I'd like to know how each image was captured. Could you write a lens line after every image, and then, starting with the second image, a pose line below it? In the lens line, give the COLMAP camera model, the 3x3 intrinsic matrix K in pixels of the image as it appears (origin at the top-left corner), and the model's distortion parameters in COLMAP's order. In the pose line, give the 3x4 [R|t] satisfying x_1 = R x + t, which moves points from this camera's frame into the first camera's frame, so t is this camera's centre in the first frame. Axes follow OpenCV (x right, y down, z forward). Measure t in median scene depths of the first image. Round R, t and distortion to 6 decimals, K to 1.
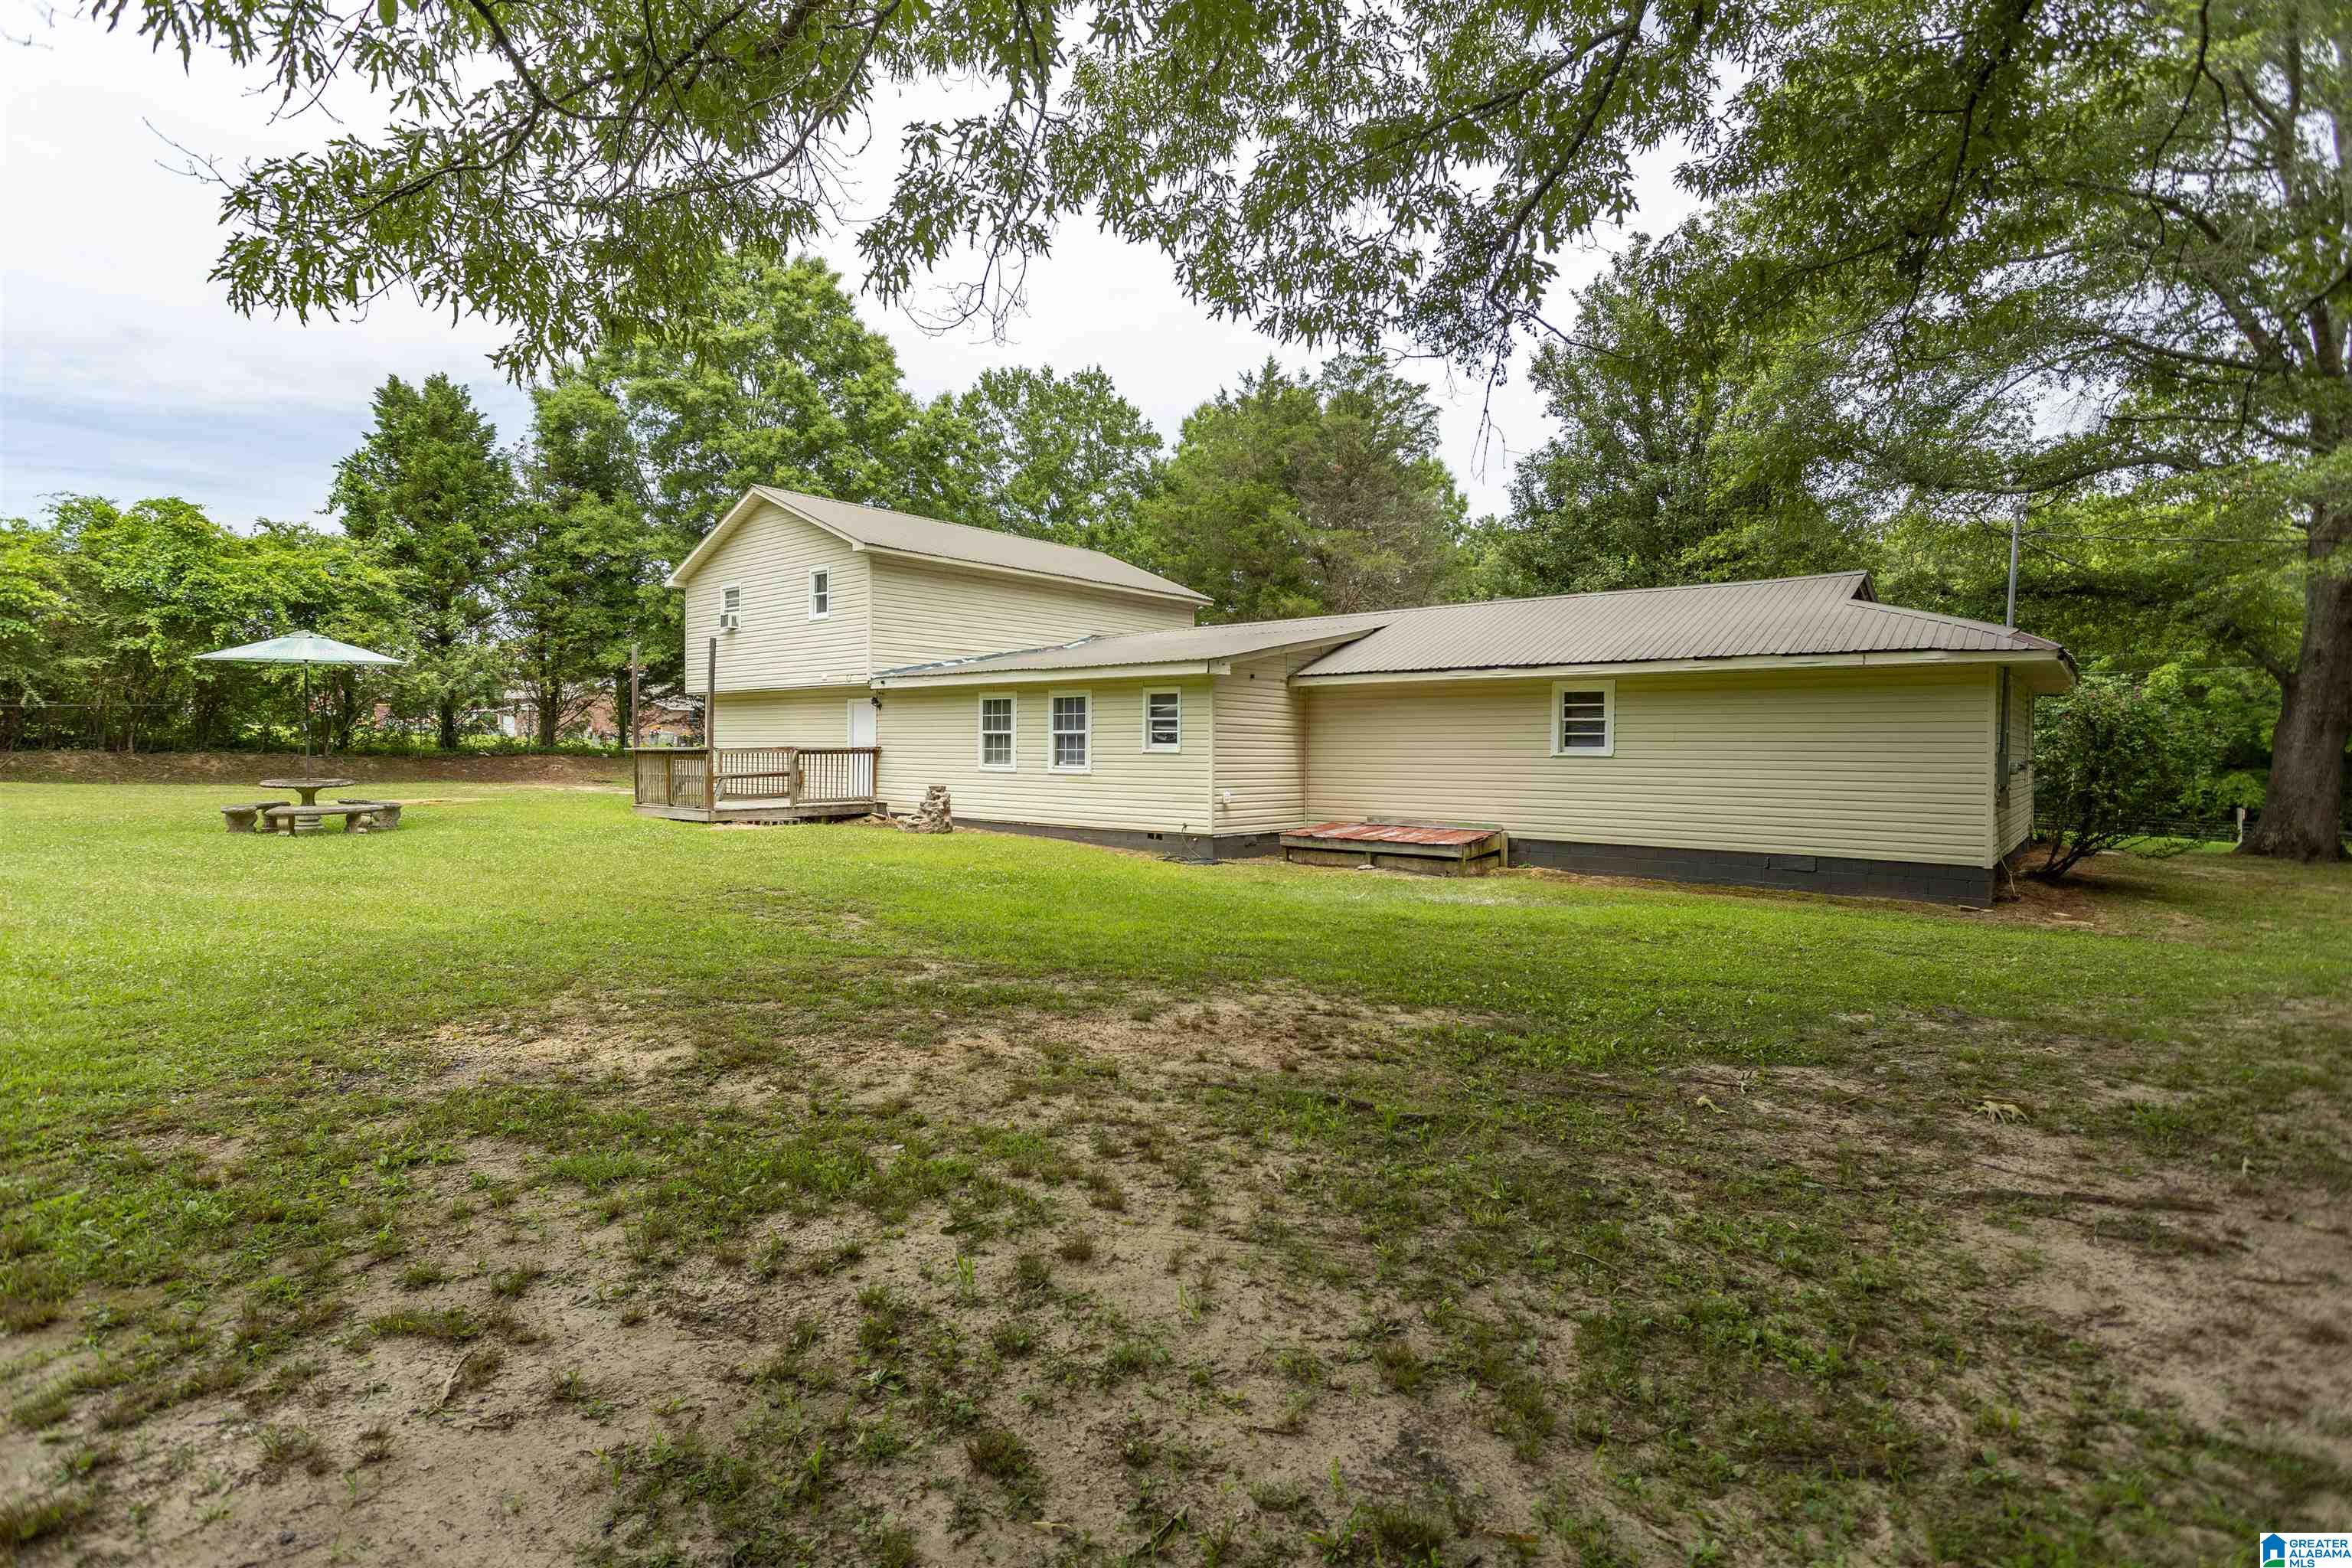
lens RADIAL K [[1118.8, 0, 1178.0], [0, 1118.8, 756.7], [0, 0, 1]] dist [-0.003495, -0.000202]
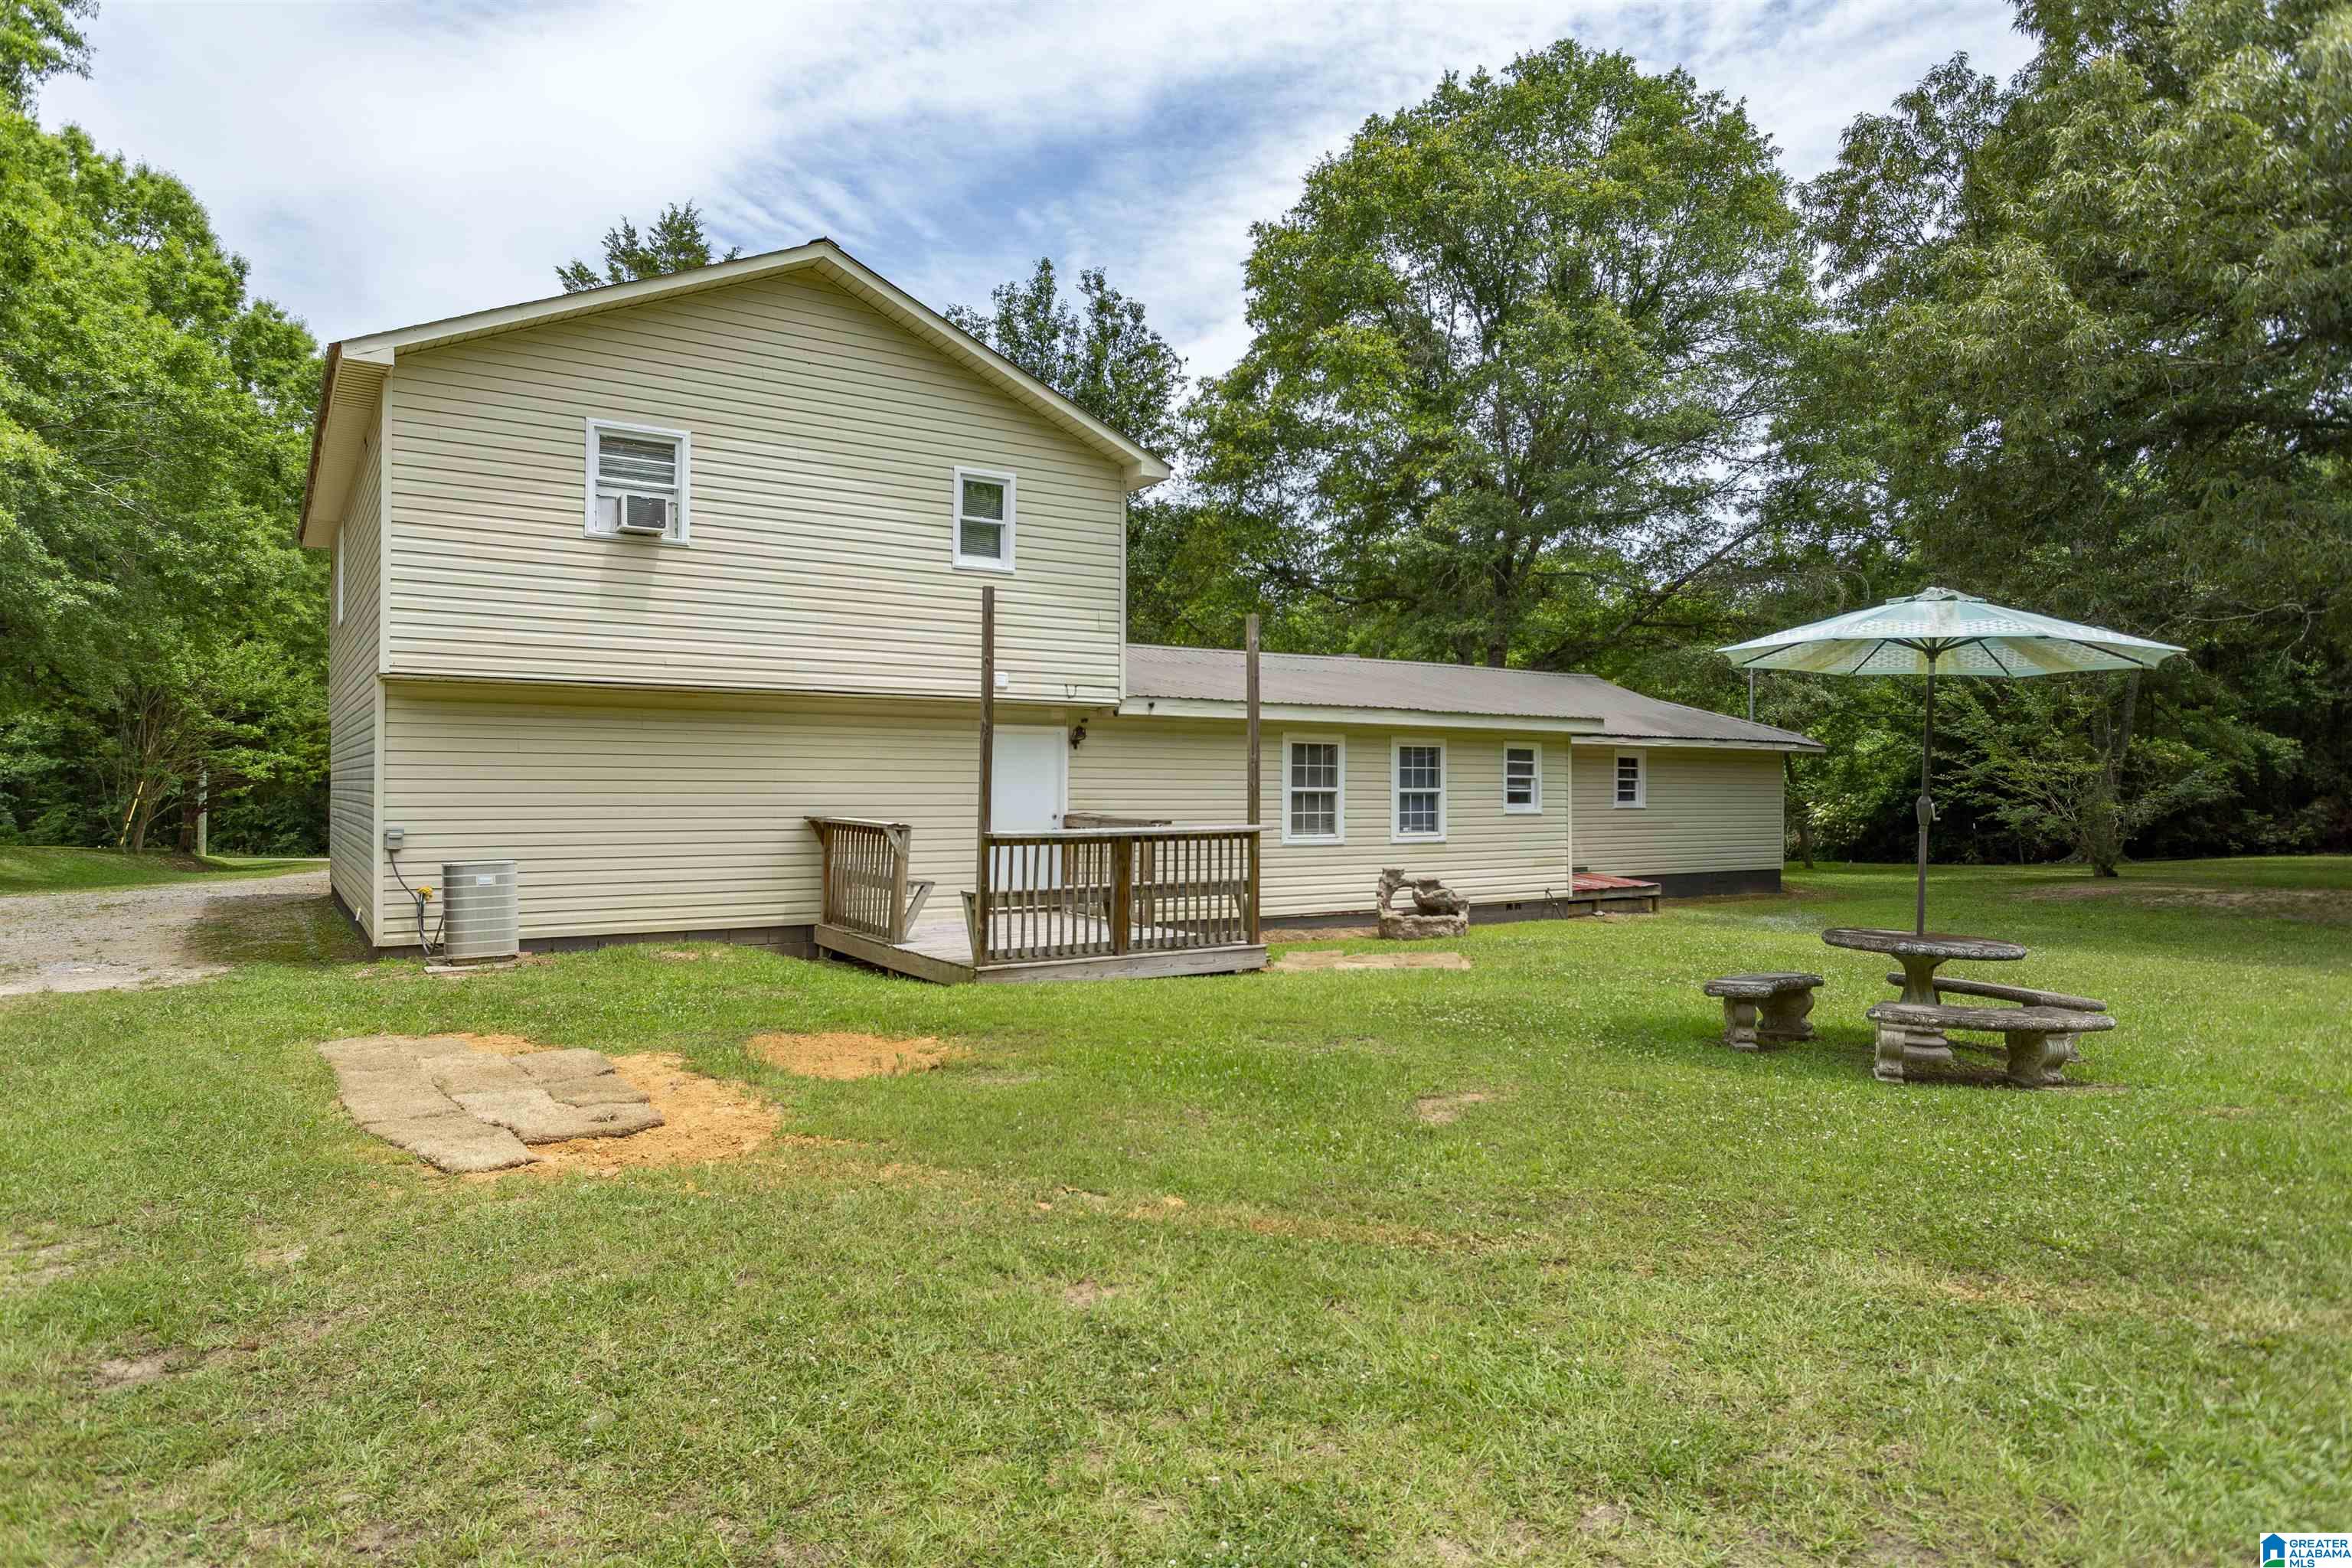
lens RADIAL K [[1403.0, 0, 1176.0], [0, 1403.0, 784.0], [0, 0, 1]] dist [-0.004337, -0.000346]
pose [[0.285189, -0.005843, 0.958453, -1.119501], [0.002724, 0.999982, 0.005286, -0.032565], [-0.958467, 0.001103, 0.285200, 0.888740]]
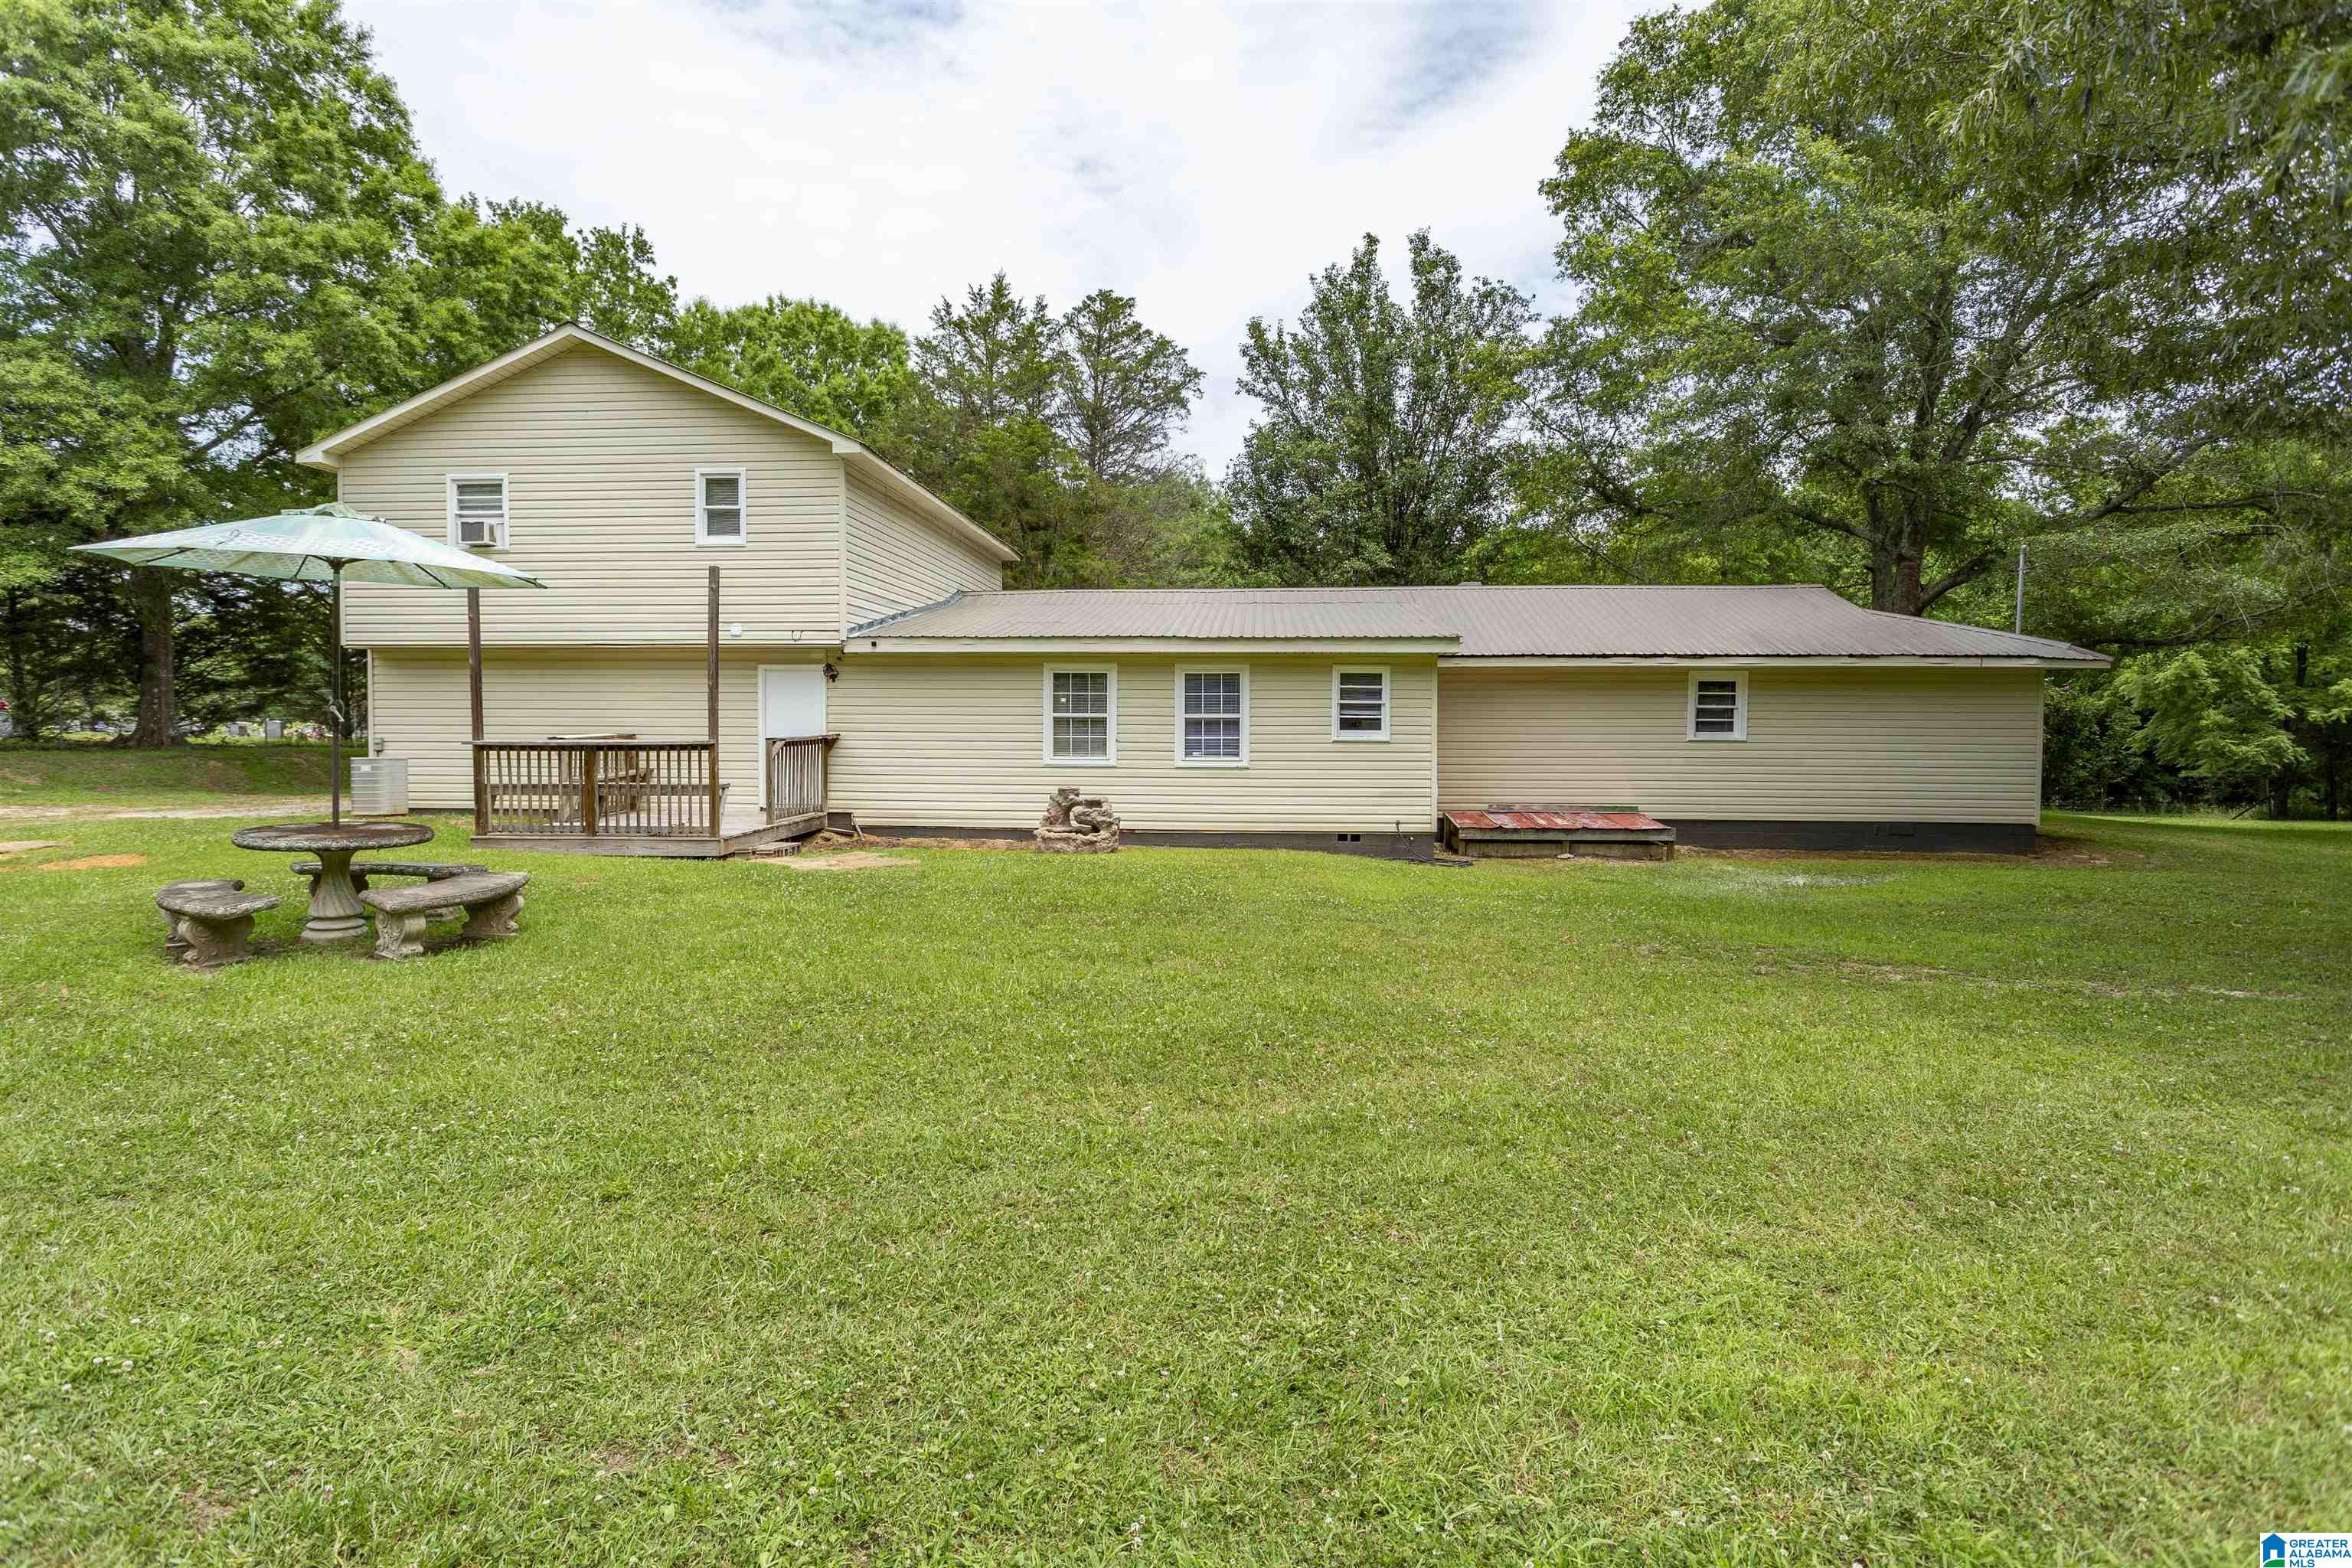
lens RADIAL K [[1164.7, 0, 1176.0], [0, 1164.7, 784.0], [0, 0, 1]] dist [-0.002548, -0.000117]
pose [[0.818609, -0.031714, 0.573474, -0.613108], [0.006154, 0.998901, 0.046456, -0.012172], [-0.574318, -0.034501, 0.817905, 0.321318]]
